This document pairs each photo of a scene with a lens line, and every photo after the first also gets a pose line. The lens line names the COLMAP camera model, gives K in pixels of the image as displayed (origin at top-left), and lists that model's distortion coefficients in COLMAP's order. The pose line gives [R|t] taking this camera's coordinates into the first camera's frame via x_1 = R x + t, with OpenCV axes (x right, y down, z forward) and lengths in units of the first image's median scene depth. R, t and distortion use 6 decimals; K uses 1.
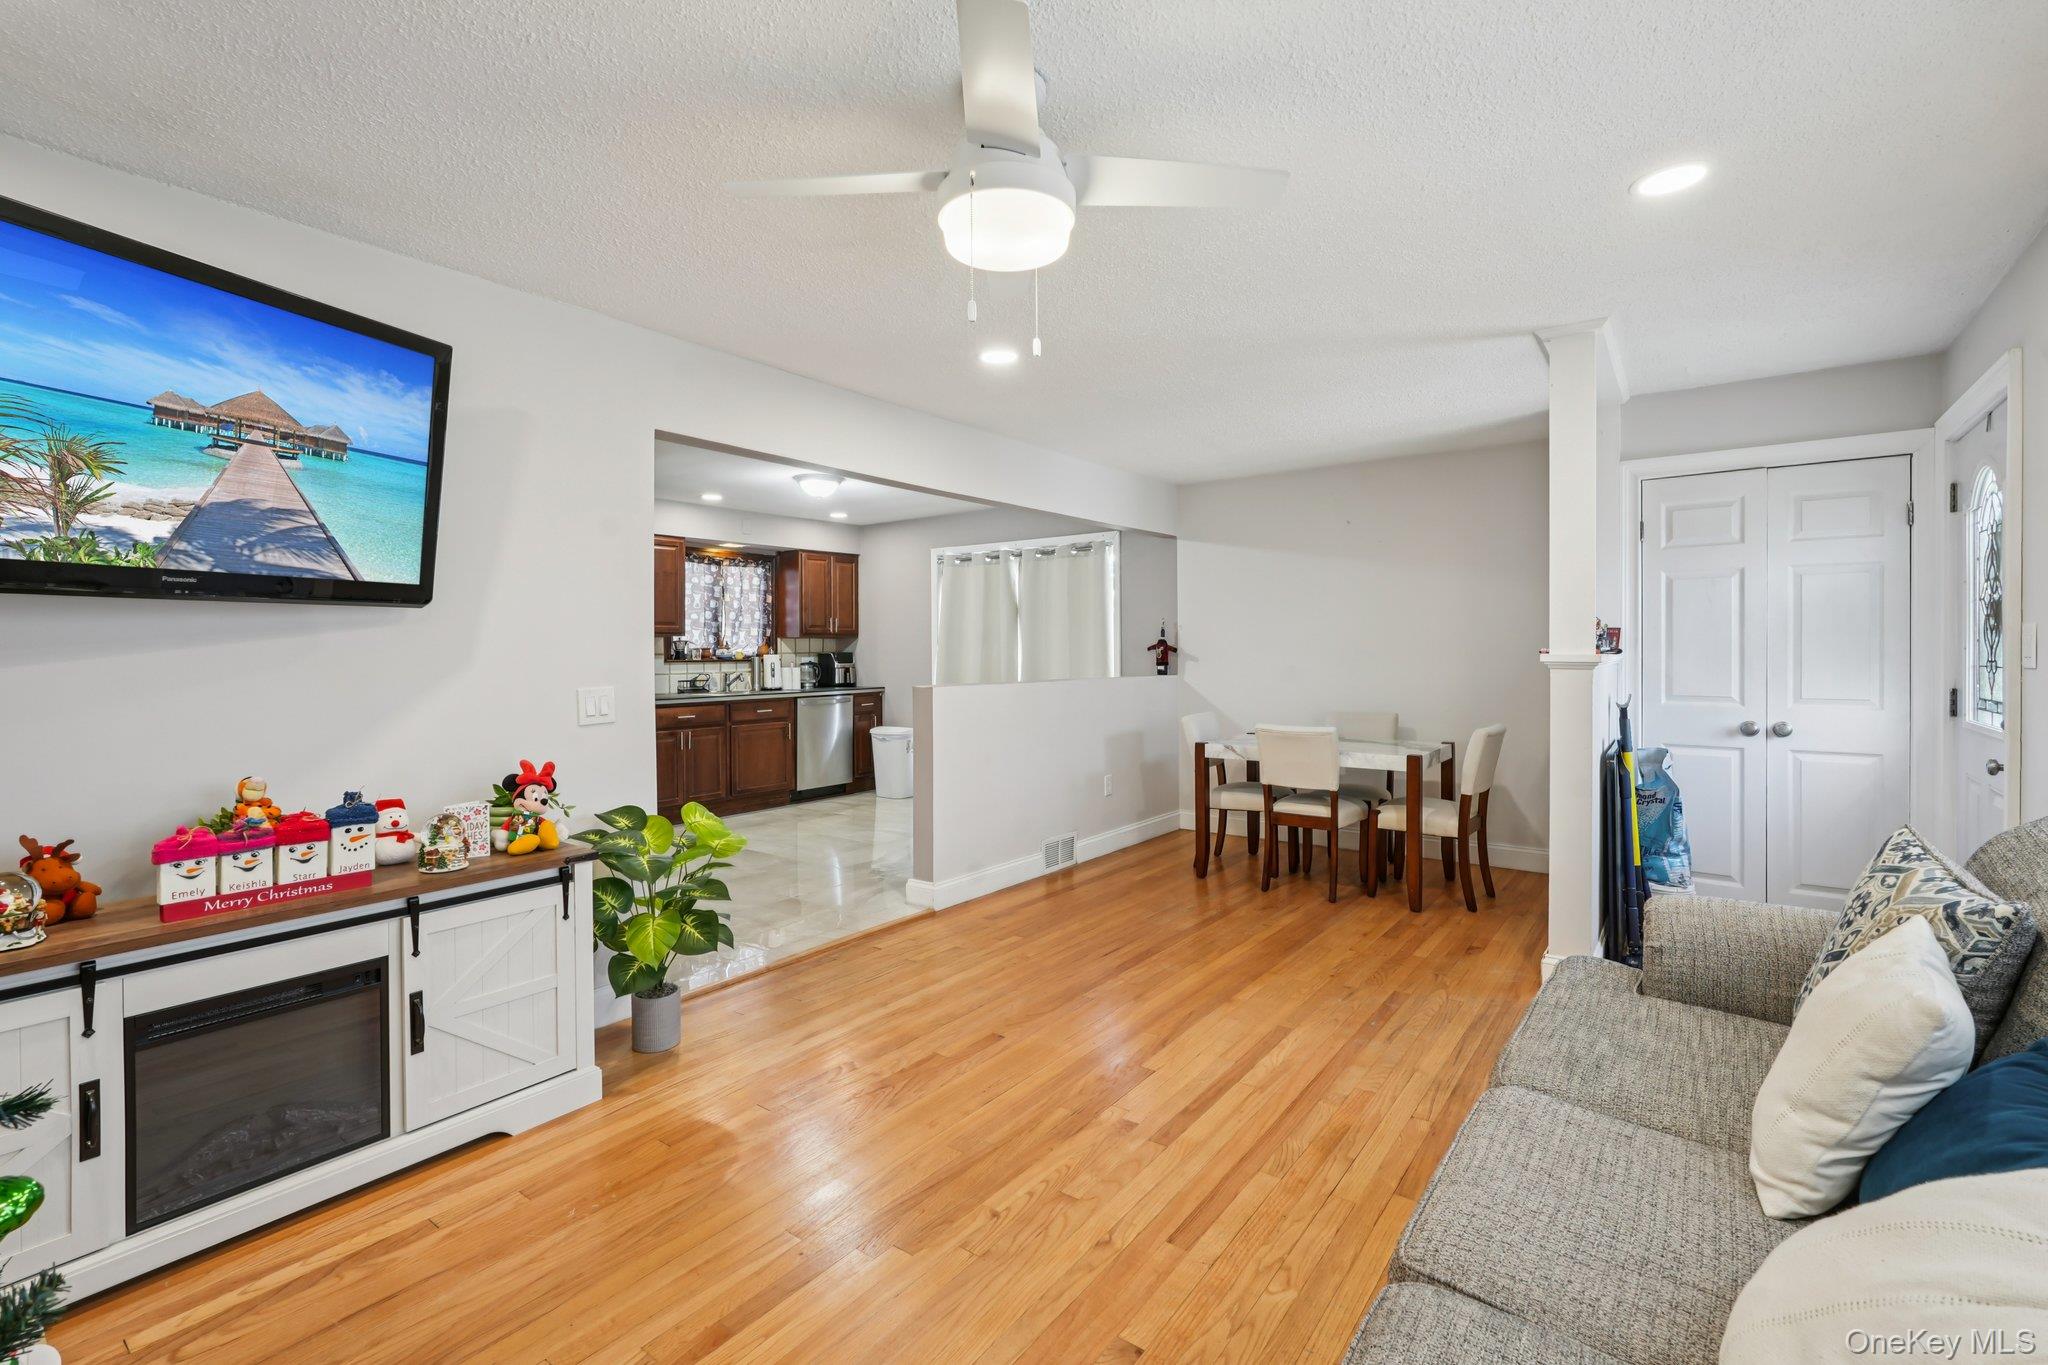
lens RADIAL K [[911.5, 0, 1028.1], [0, 911.5, 656.0], [0, 0, 1]] dist [-0.016581, 0.009015]
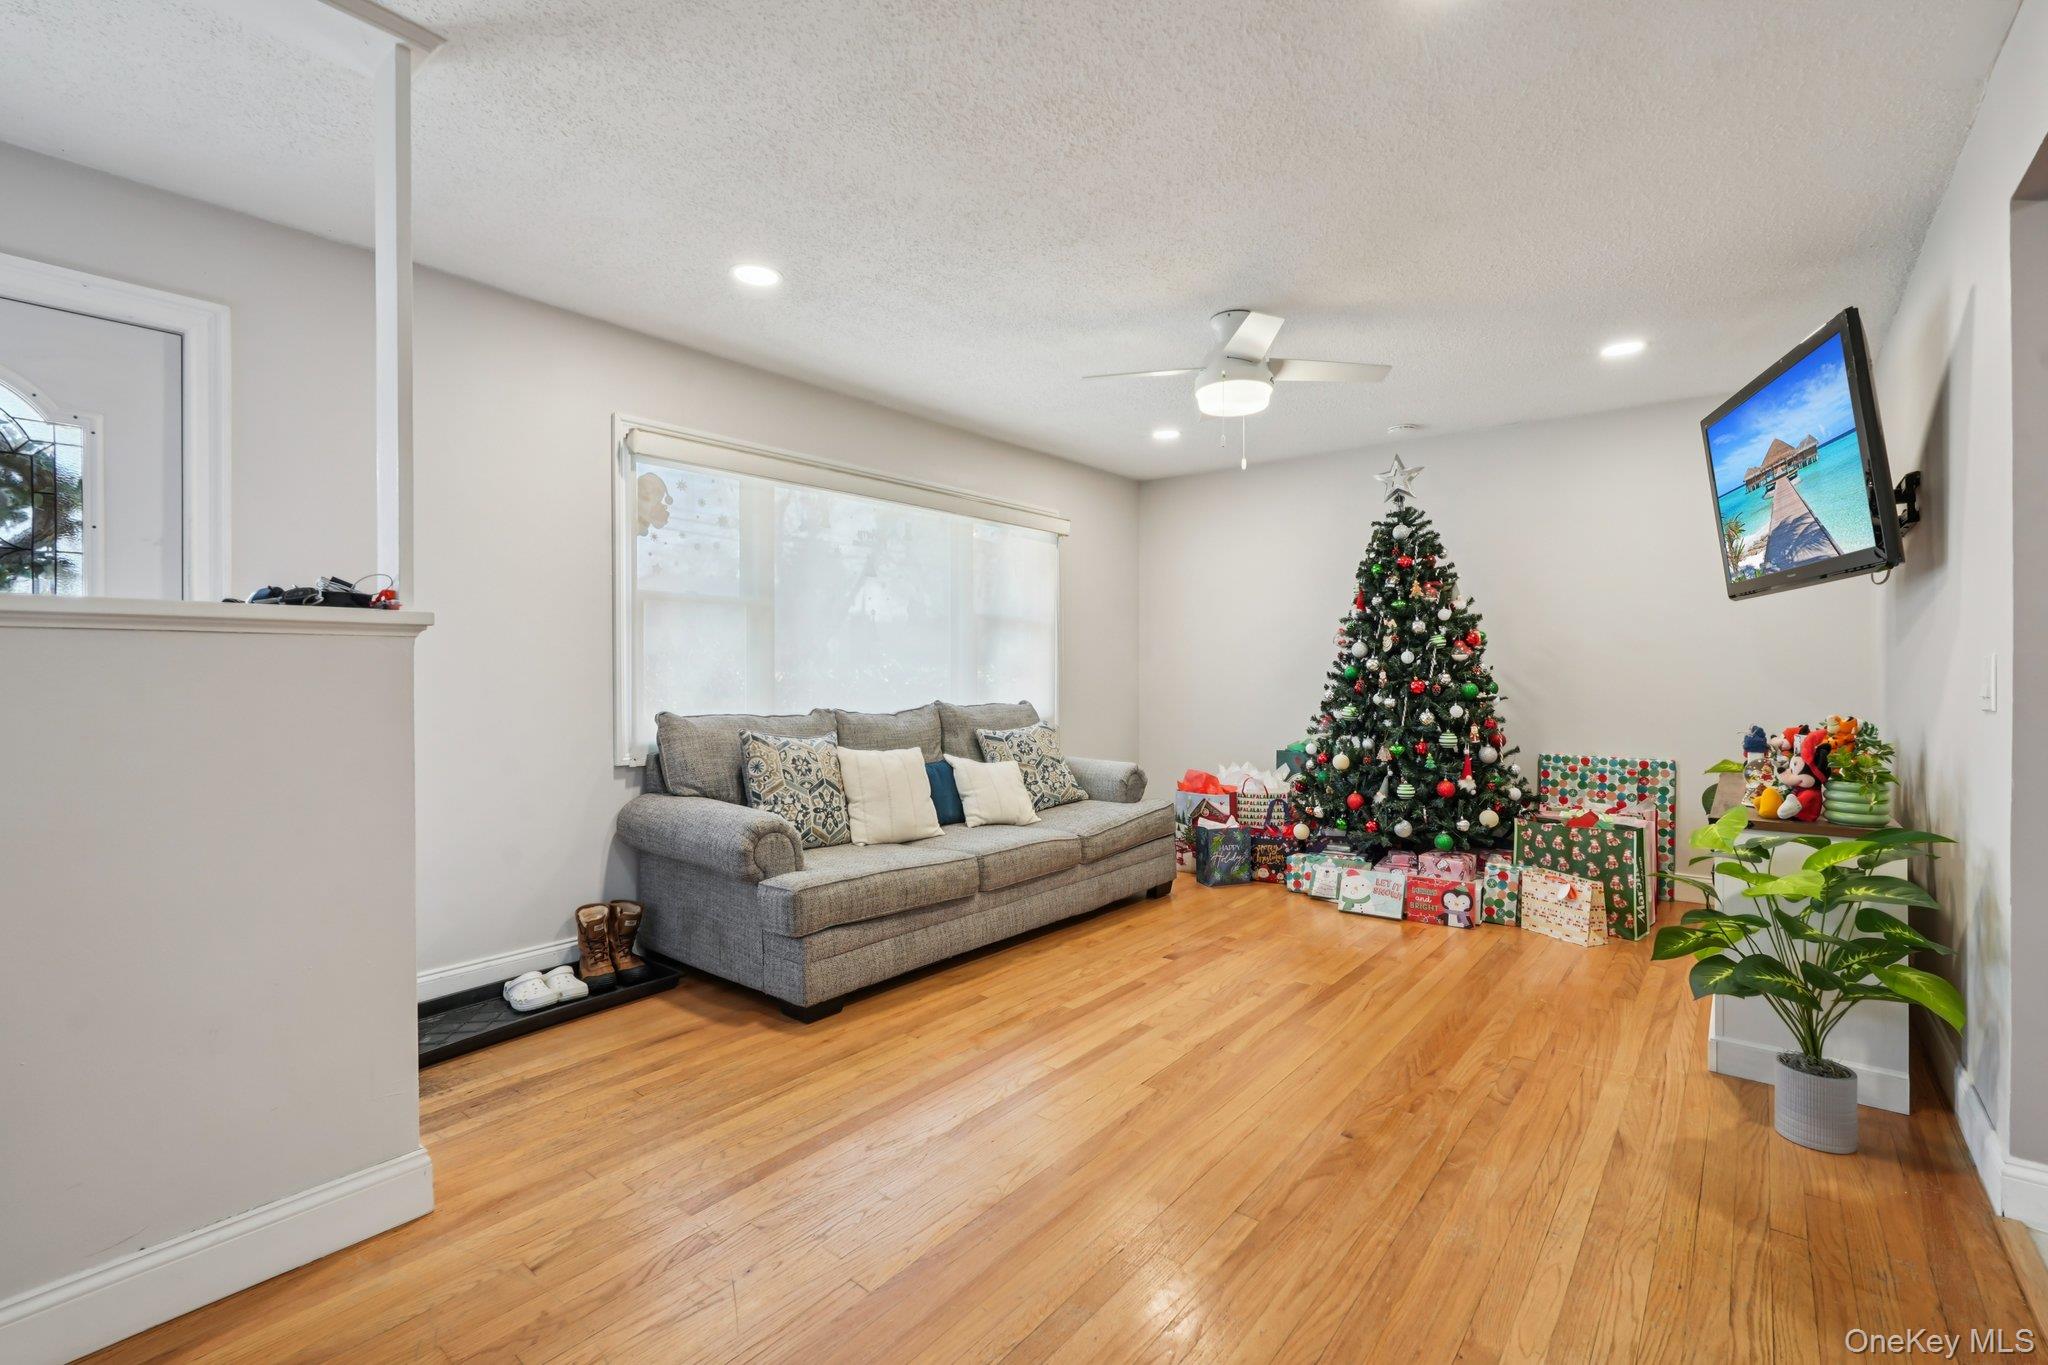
lens RADIAL K [[905.6, 0, 1028.3], [0, 905.6, 667.7], [0, 0, 1]] dist [-0.017583, 0.009820]
pose [[-0.999223, 0.007295, 0.038740, 0.080455], [0.007518, 0.999956, 0.005624, 0.014591], [-0.038697, 0.005911, -0.999233, 0.709698]]
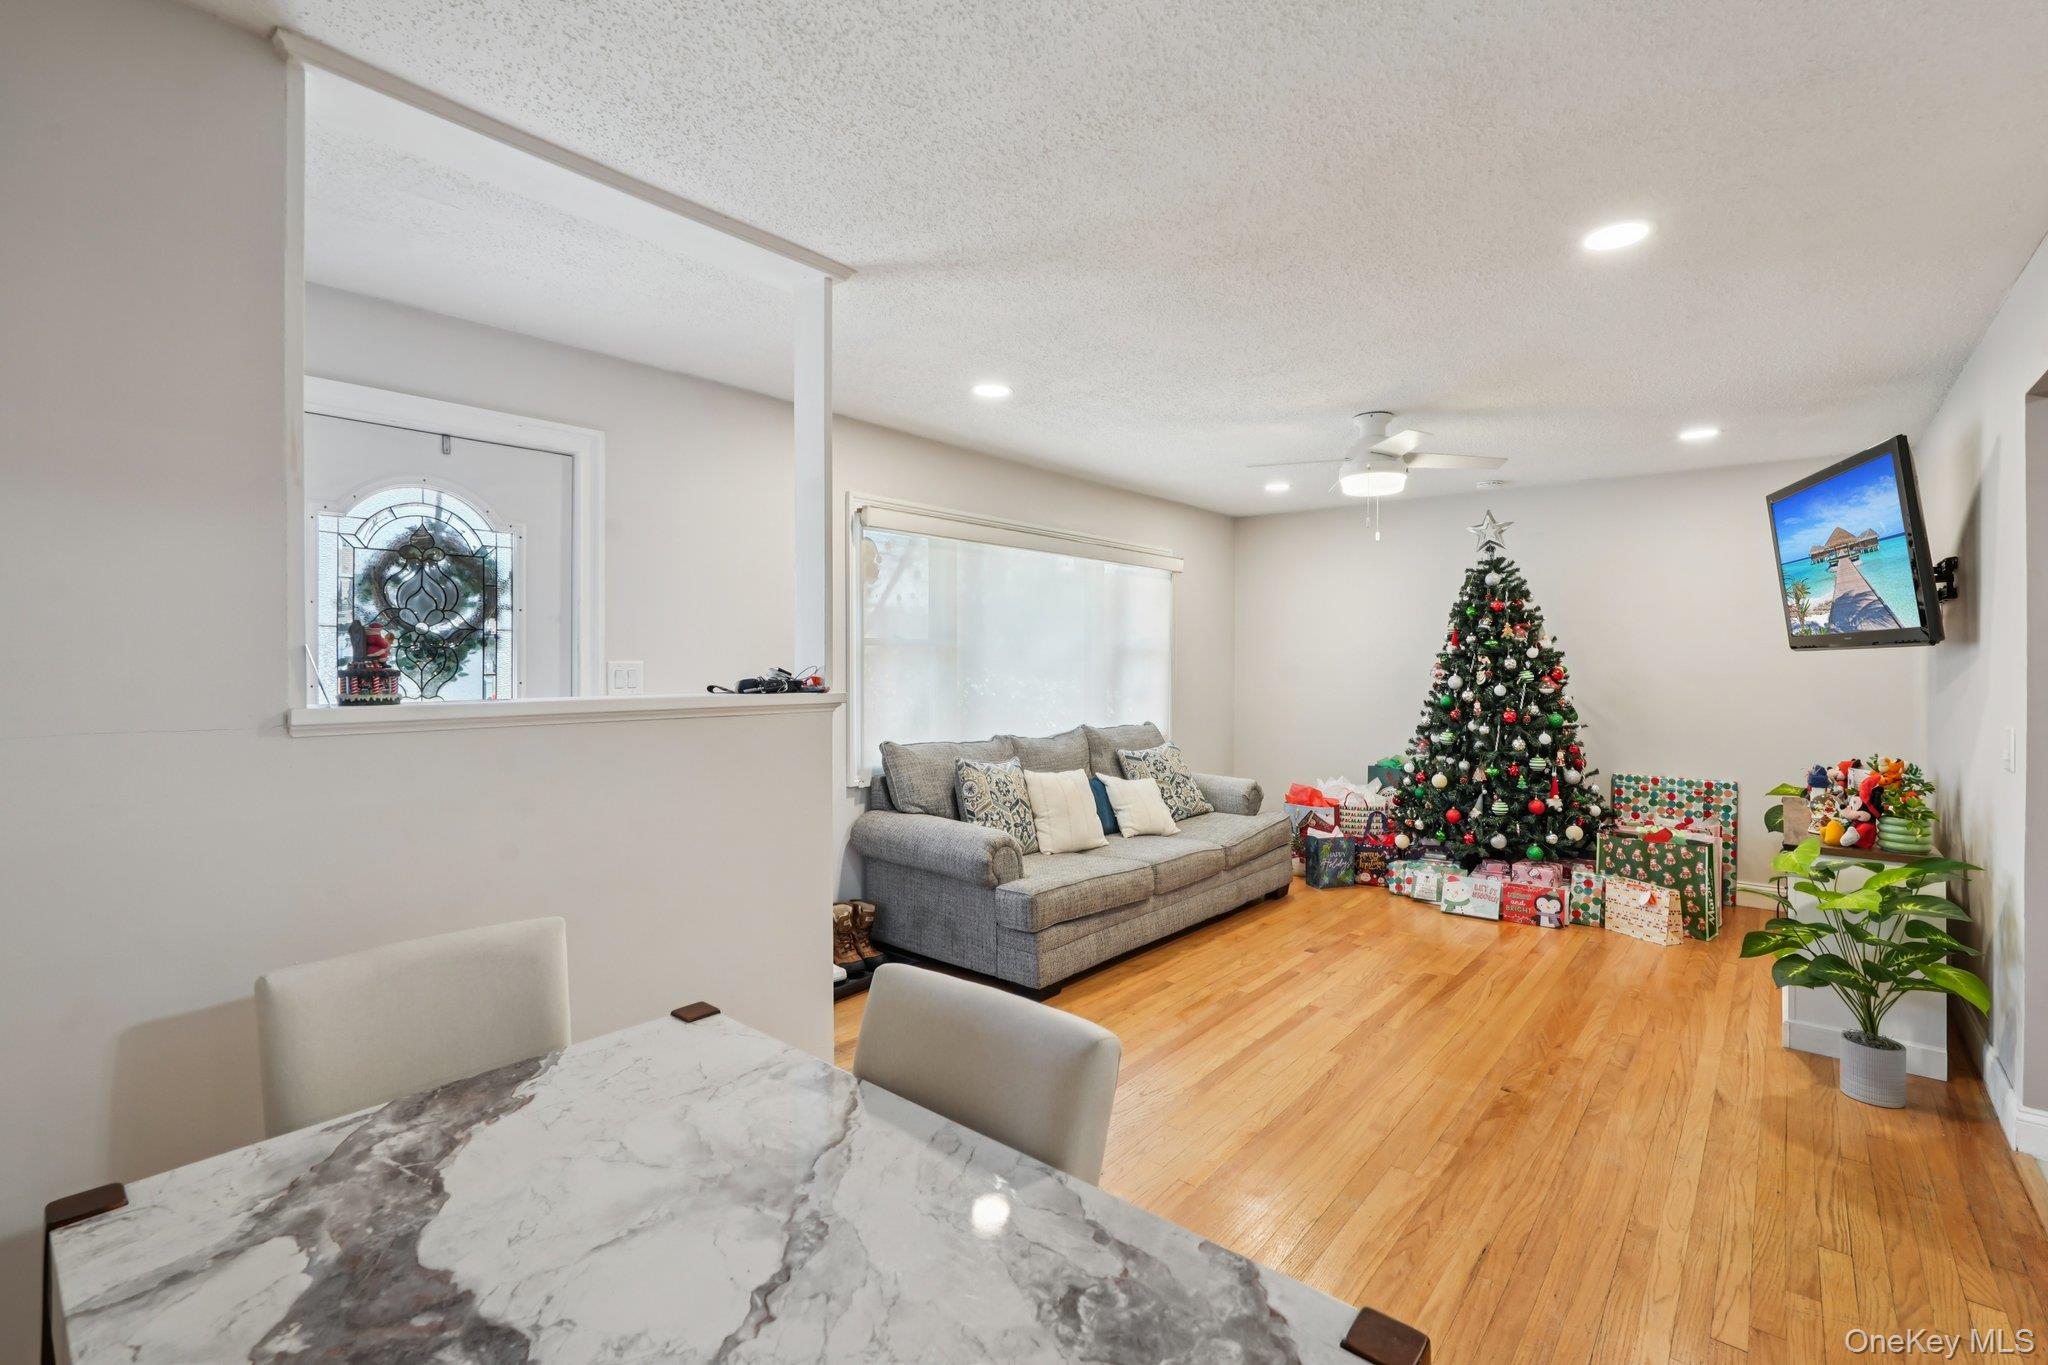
lens RADIAL K [[911.5, 0, 1028.1], [0, 911.5, 656.0], [0, 0, 1]] dist [-0.016581, 0.009015]
pose [[-0.998378, 0.002661, 0.056876, 0.169751], [0.002914, 0.999986, 0.004362, -0.016931], [-0.056864, 0.004521, -0.998372, 0.808121]]
